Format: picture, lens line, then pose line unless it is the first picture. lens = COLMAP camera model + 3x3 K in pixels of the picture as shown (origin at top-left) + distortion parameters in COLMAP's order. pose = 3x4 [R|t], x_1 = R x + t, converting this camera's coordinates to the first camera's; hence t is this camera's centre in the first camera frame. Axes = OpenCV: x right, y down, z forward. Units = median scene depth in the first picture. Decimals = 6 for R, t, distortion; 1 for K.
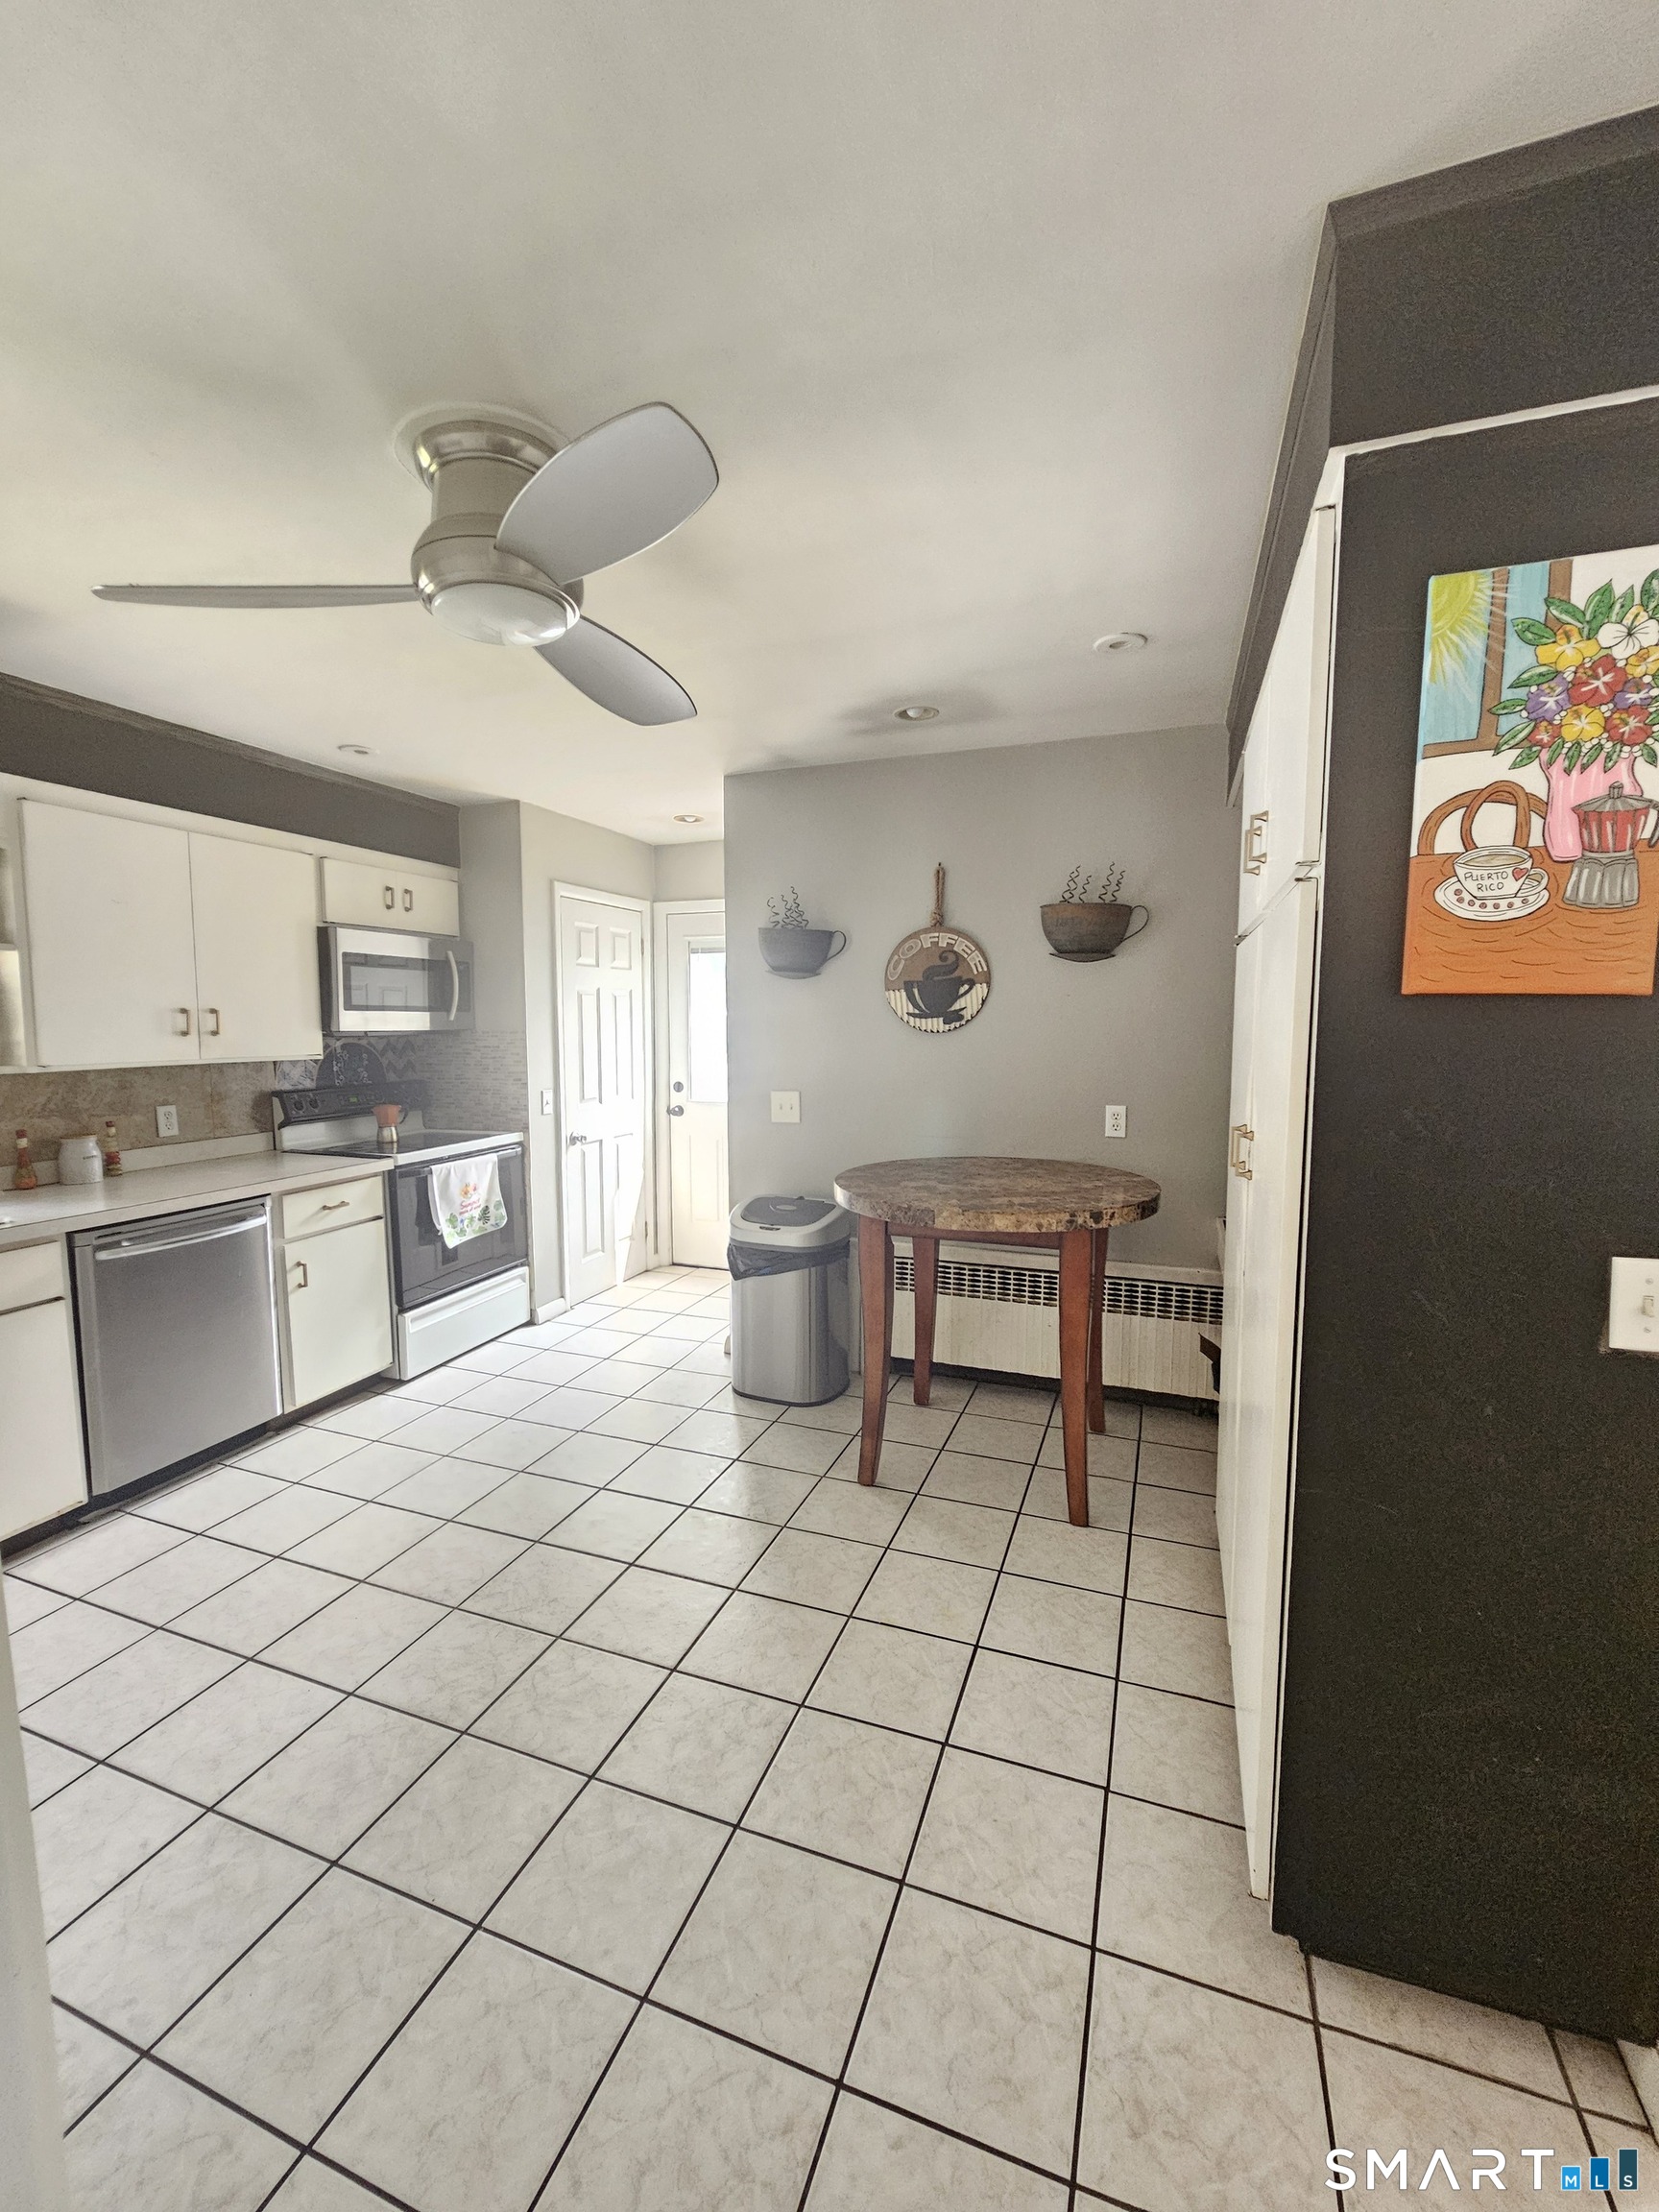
lens RADIAL K [[901.4, 0, 829.5], [0, 901.4, 1106.0], [0, 0, 1]] dist [0.002230, -0.006409]
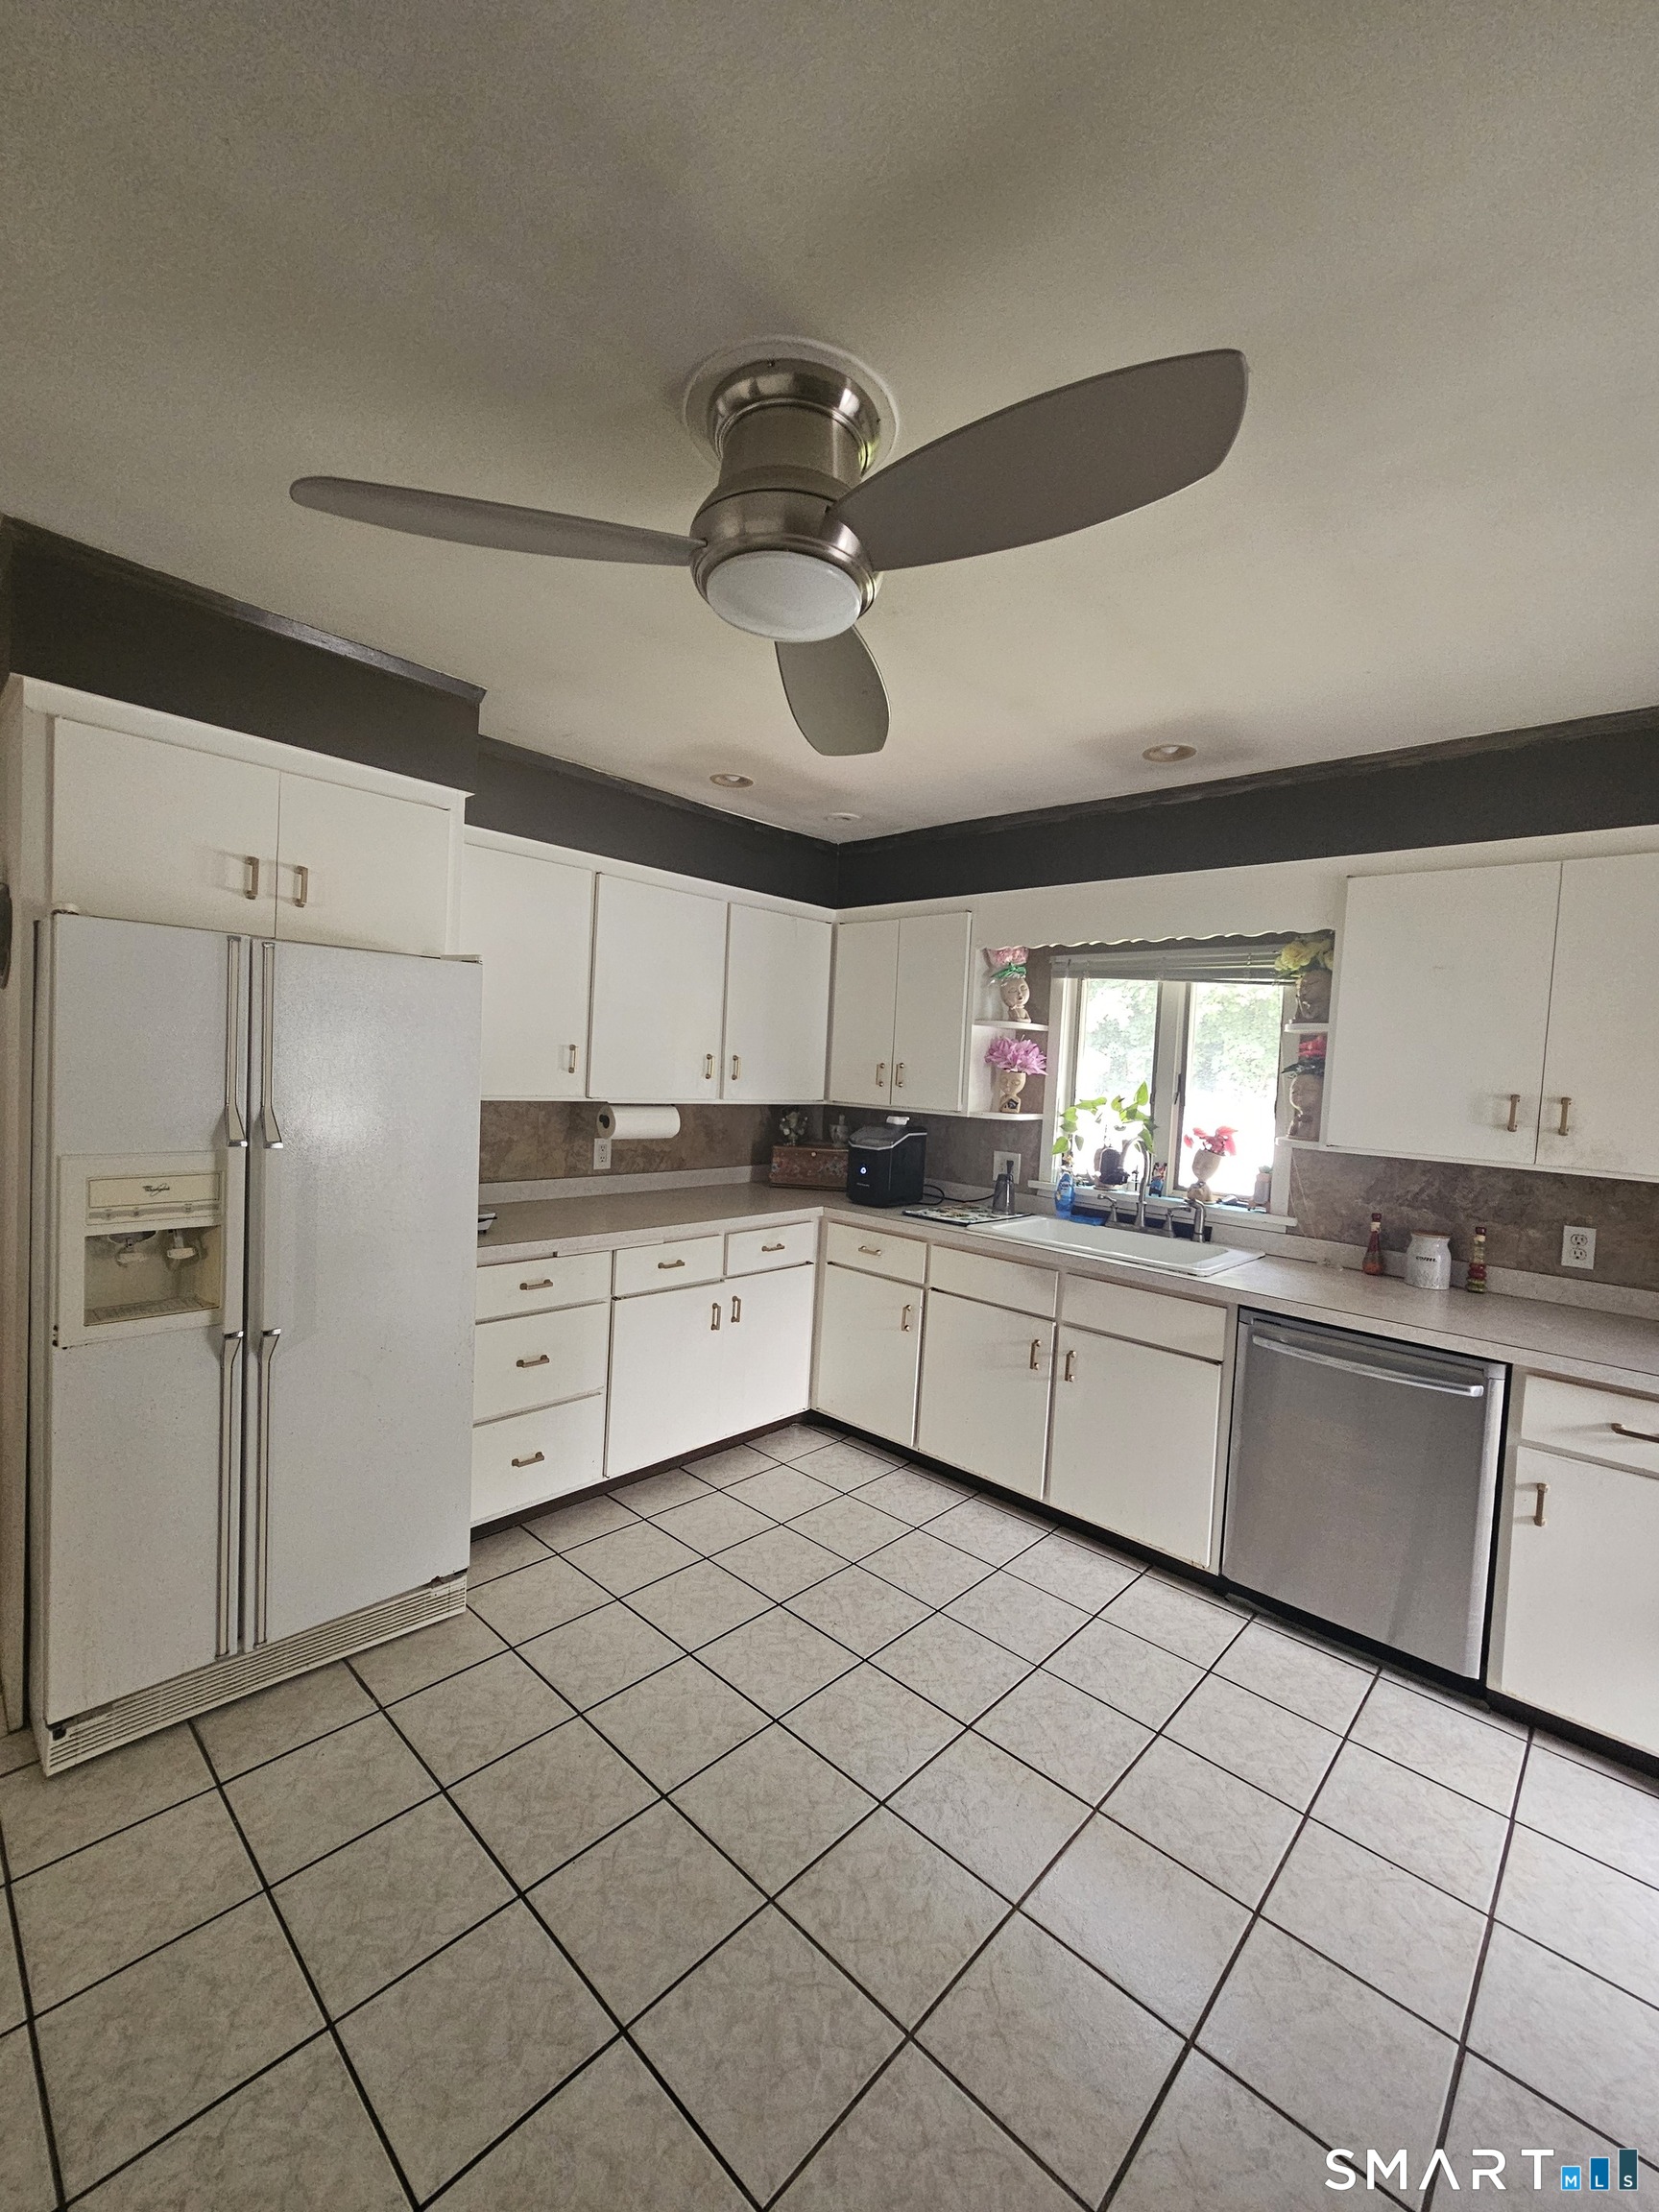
lens RADIAL K [[903.0, 0, 824.6], [0, 903.0, 1100.0], [0, 0, 1]] dist [-0.000415, -0.002658]
pose [[-0.393580, 0.019815, -0.919077, 0.212565], [-0.140871, 0.986660, 0.081598, -0.083171], [0.908433, 0.161587, -0.385538, 0.757975]]
